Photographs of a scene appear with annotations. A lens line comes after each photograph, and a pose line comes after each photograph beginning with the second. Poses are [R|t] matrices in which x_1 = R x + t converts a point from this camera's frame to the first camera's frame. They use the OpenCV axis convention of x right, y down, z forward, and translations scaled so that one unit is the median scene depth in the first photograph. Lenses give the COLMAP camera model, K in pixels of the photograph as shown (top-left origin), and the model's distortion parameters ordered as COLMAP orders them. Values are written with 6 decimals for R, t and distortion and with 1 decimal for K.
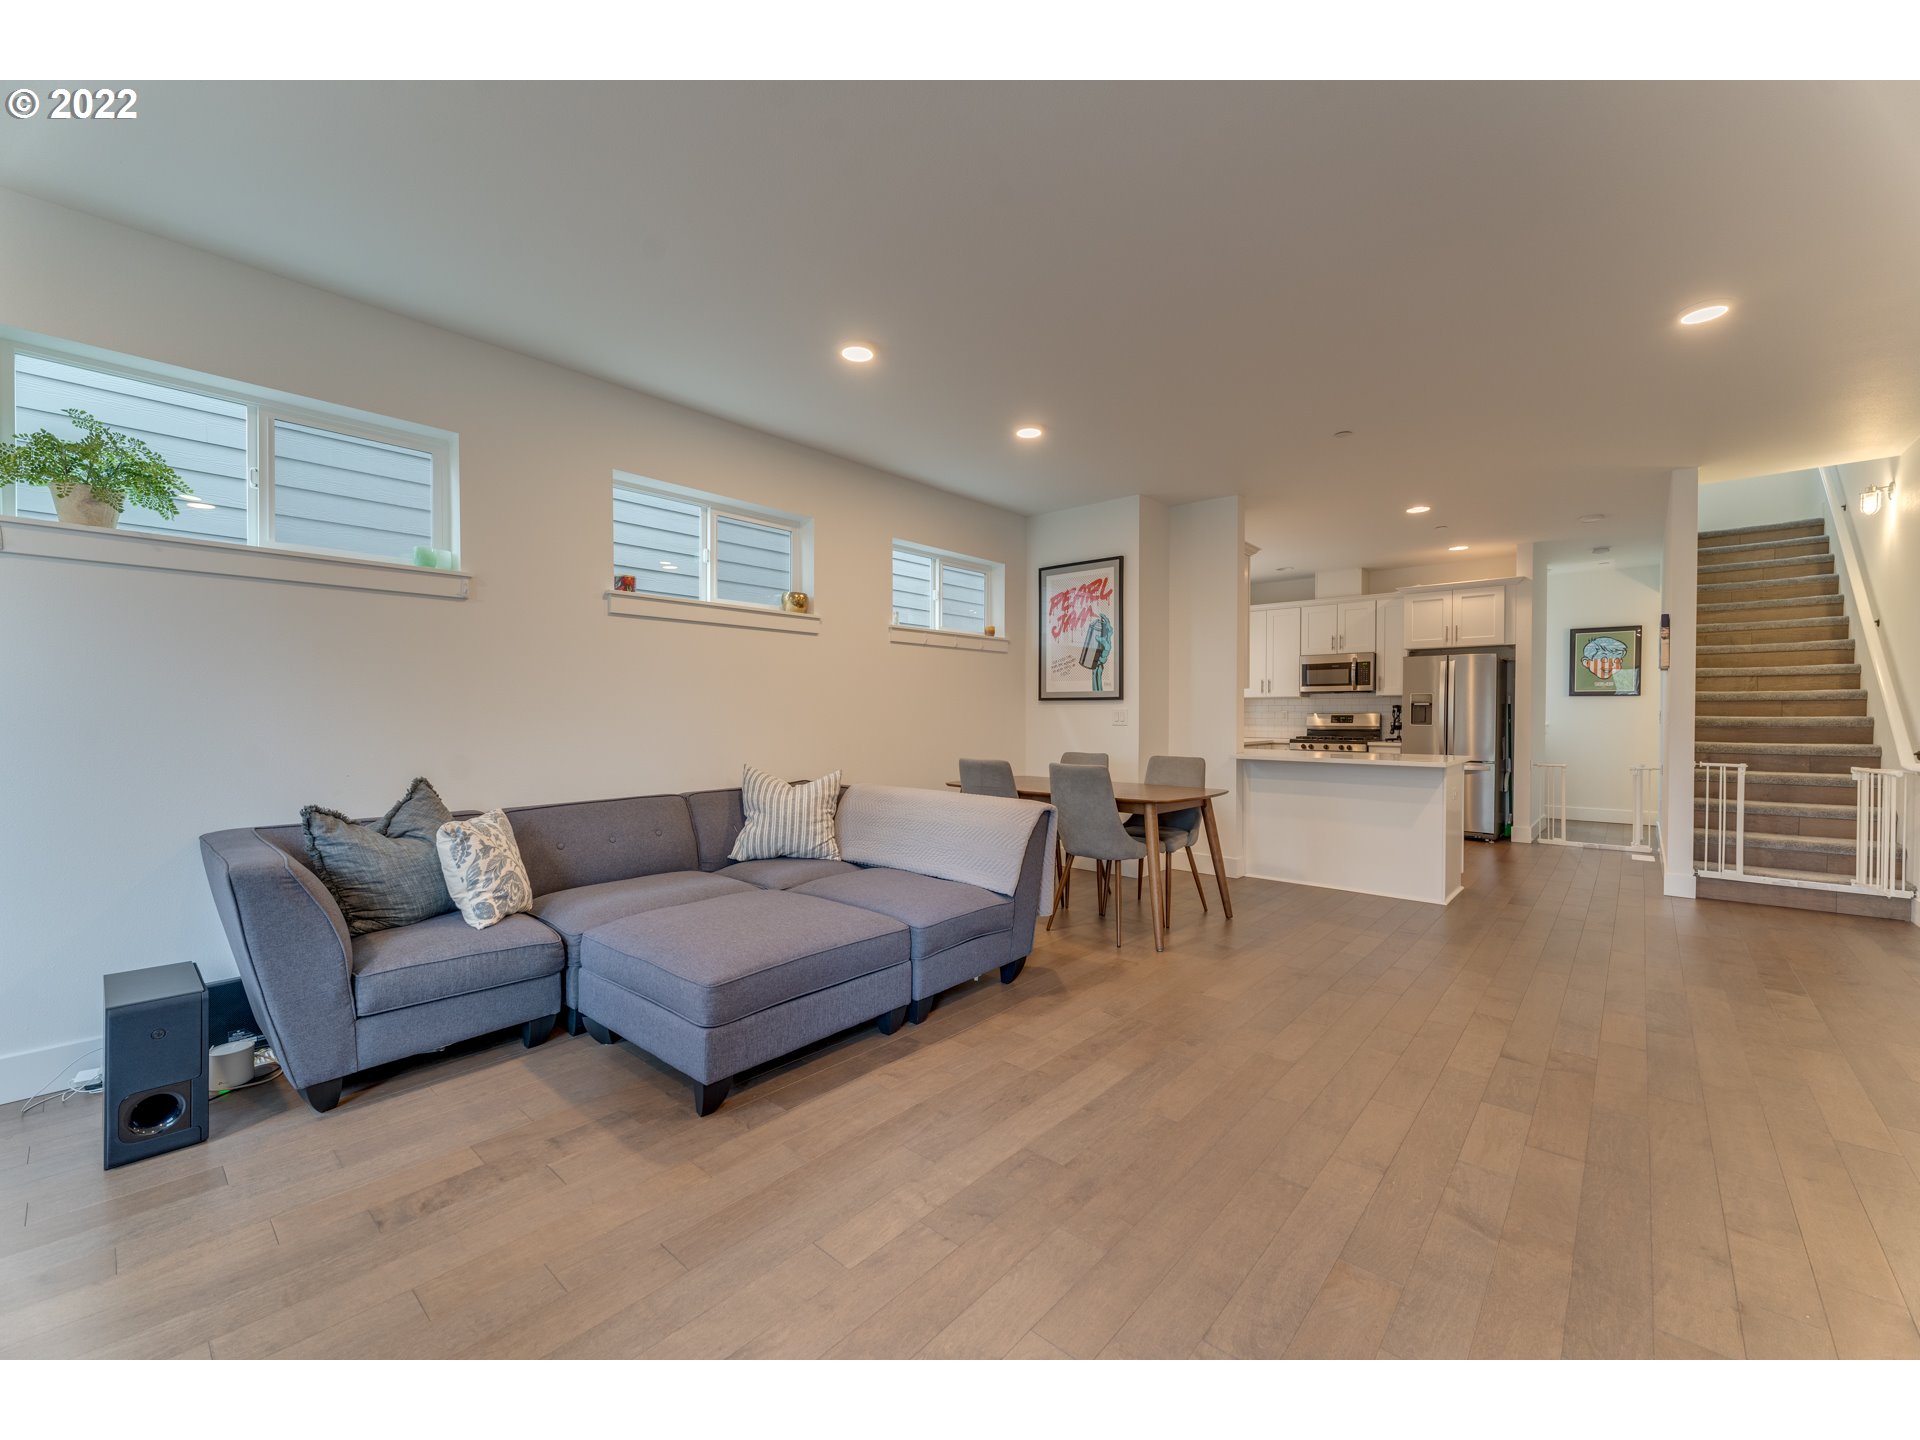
lens RADIAL K [[768.3, 0, 960.6], [0, 768.3, 721.7], [0, 0, 1]] dist [0.001336, 0.001960]
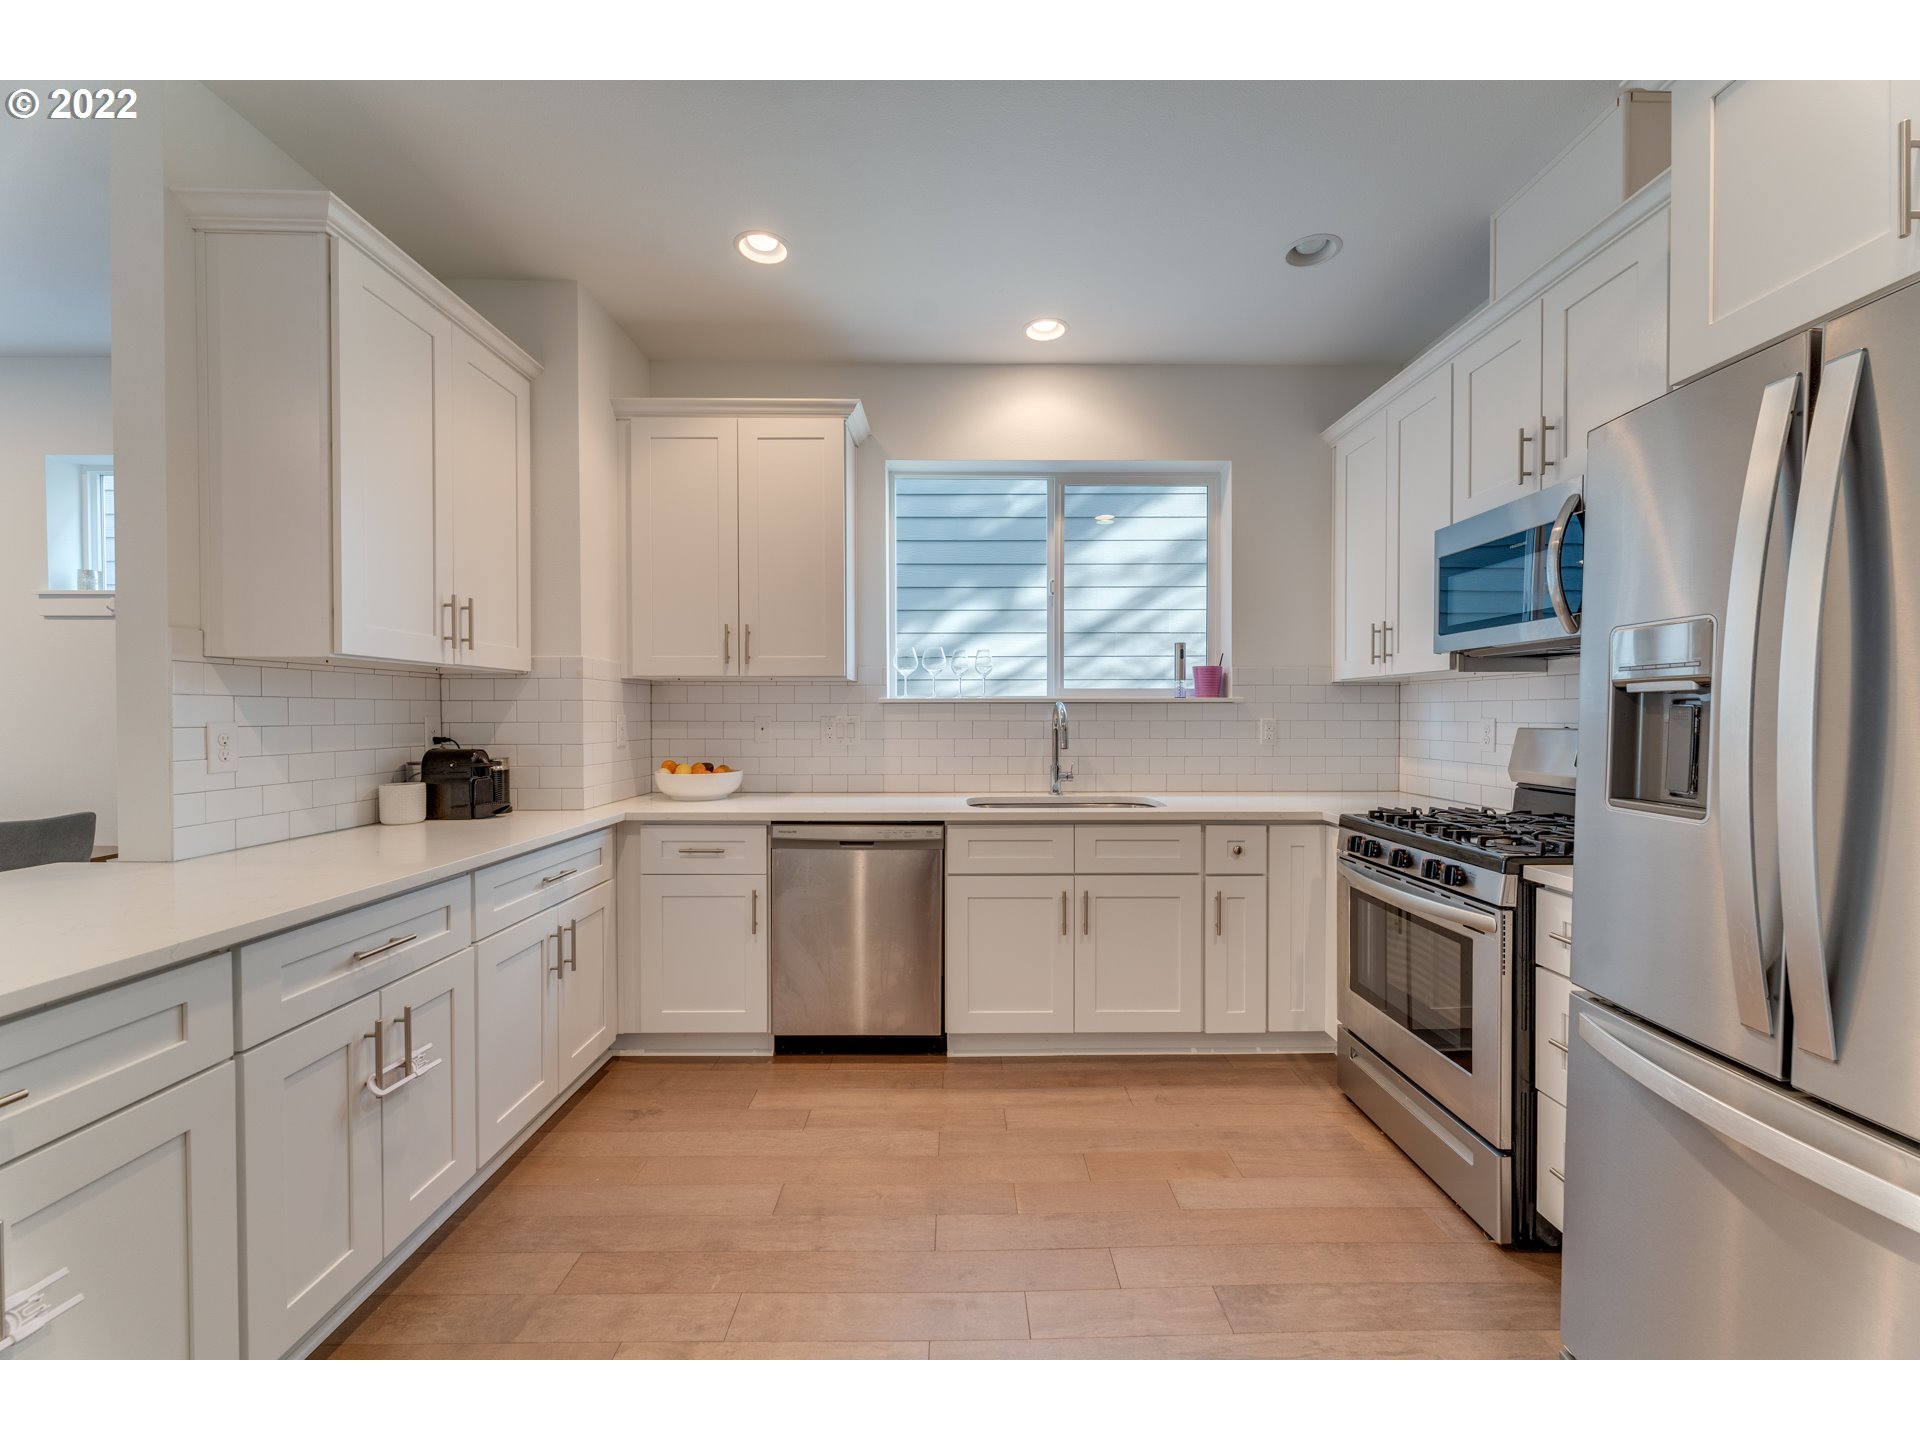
lens RADIAL K [[768.3, 0, 963.7], [0, 768.3, 721.9], [0, 0, 1]] dist [0.001336, 0.001960]
pose [[0.667895, 0.007032, -0.744223, 0.791998], [-0.006034, 0.999974, 0.004033, -0.019801], [0.744231, 0.001797, 0.667920, 0.992215]]
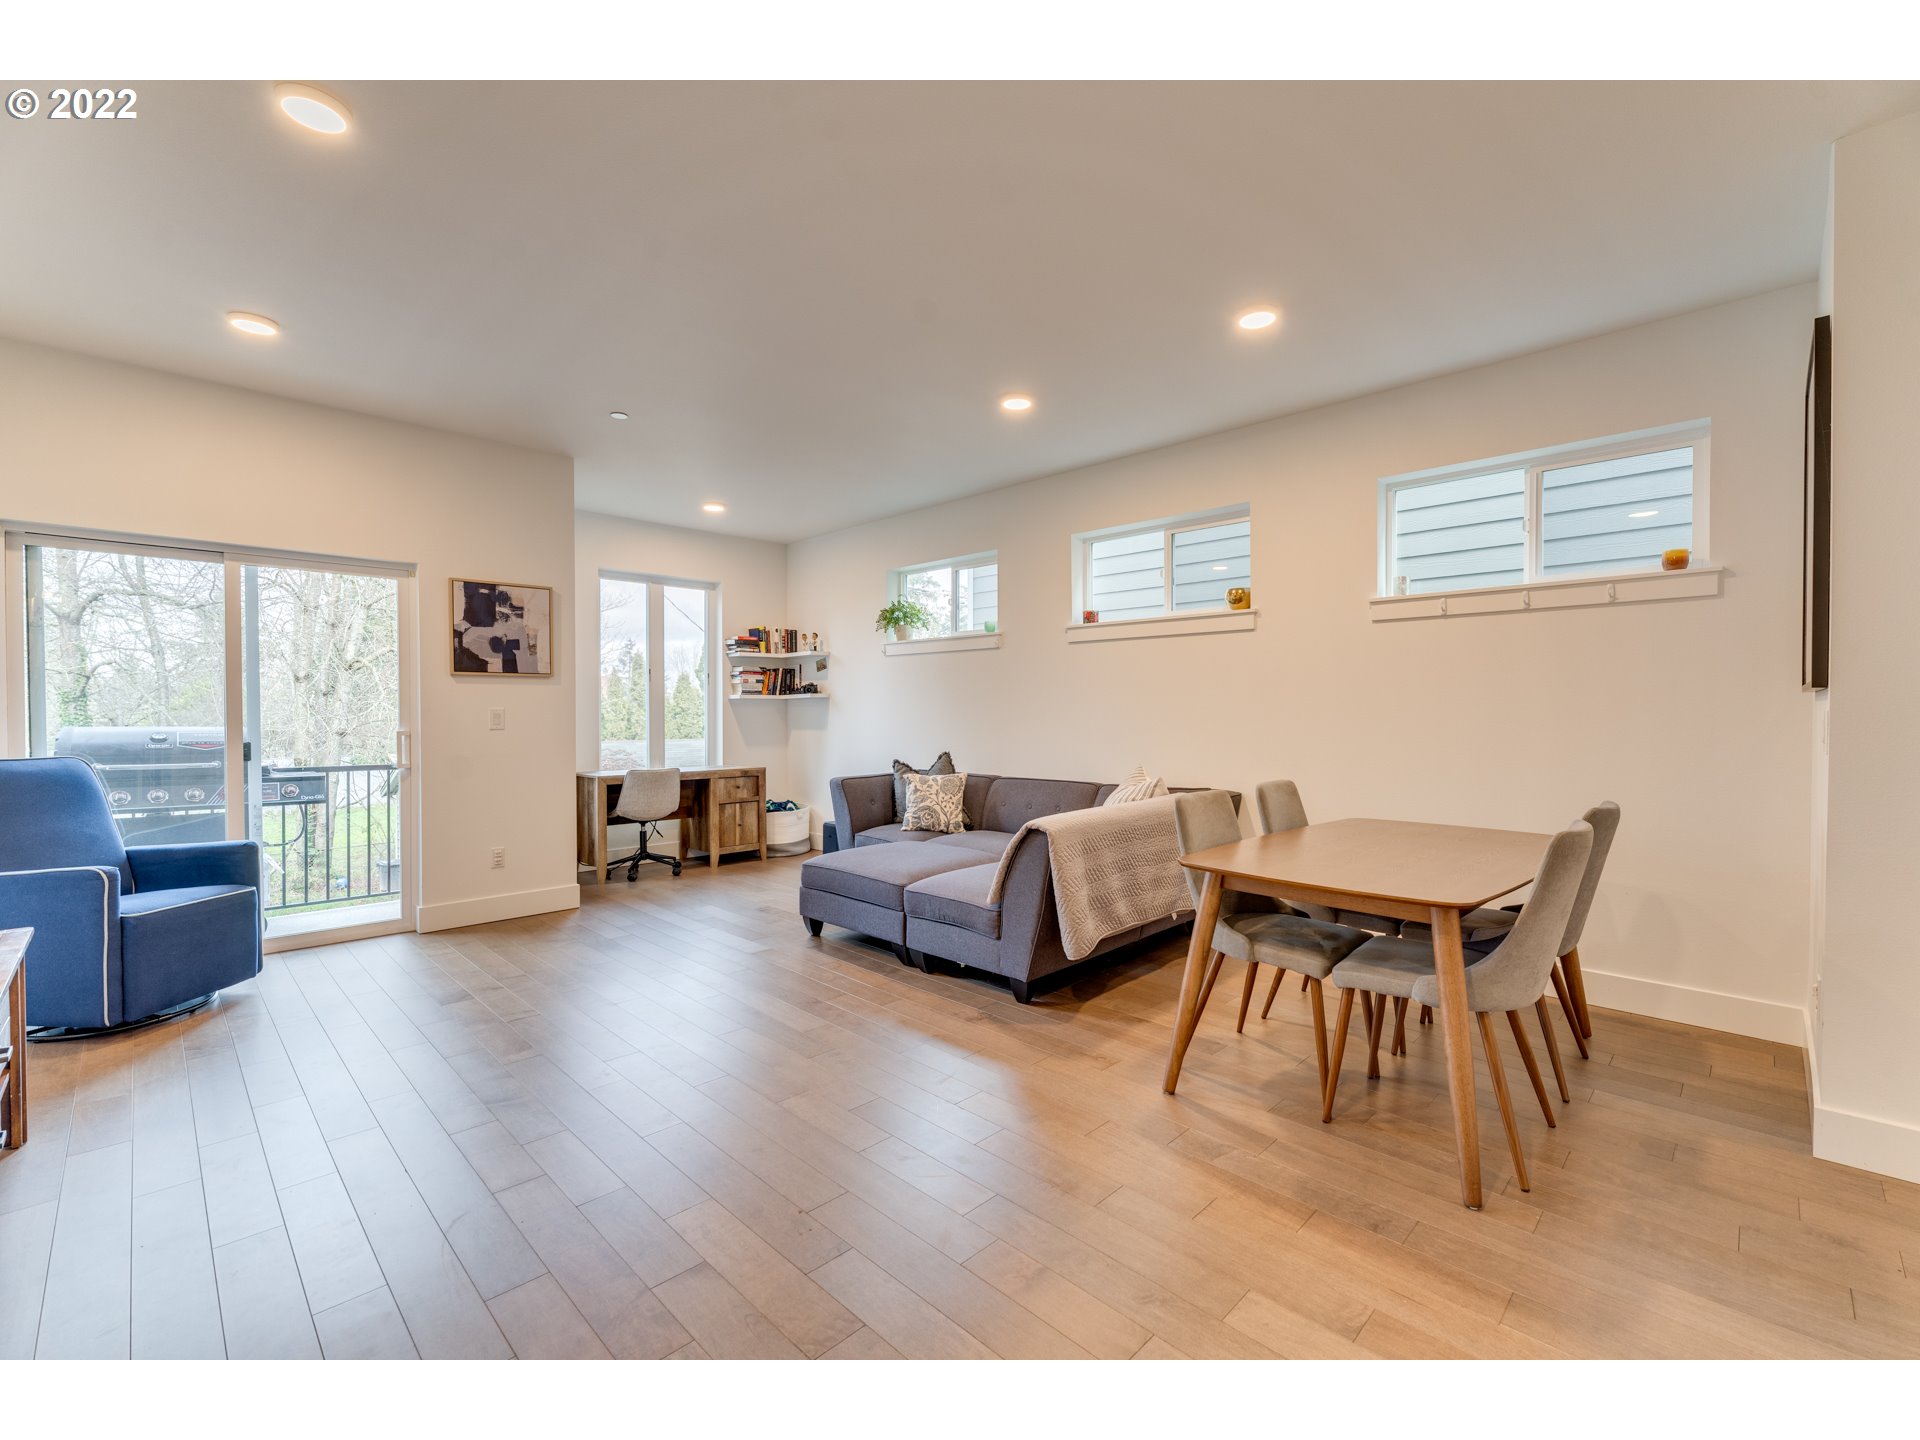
lens RADIAL K [[805.7, 0, 958.4], [0, 805.7, 719.2], [0, 0, 1]] dist [-0.005731, 0.001795]
pose [[-0.045929, 0.008492, -0.998909, 0.613088], [-0.010812, 0.999901, 0.008998, -0.011161], [0.998886, 0.011213, -0.045833, 0.556601]]
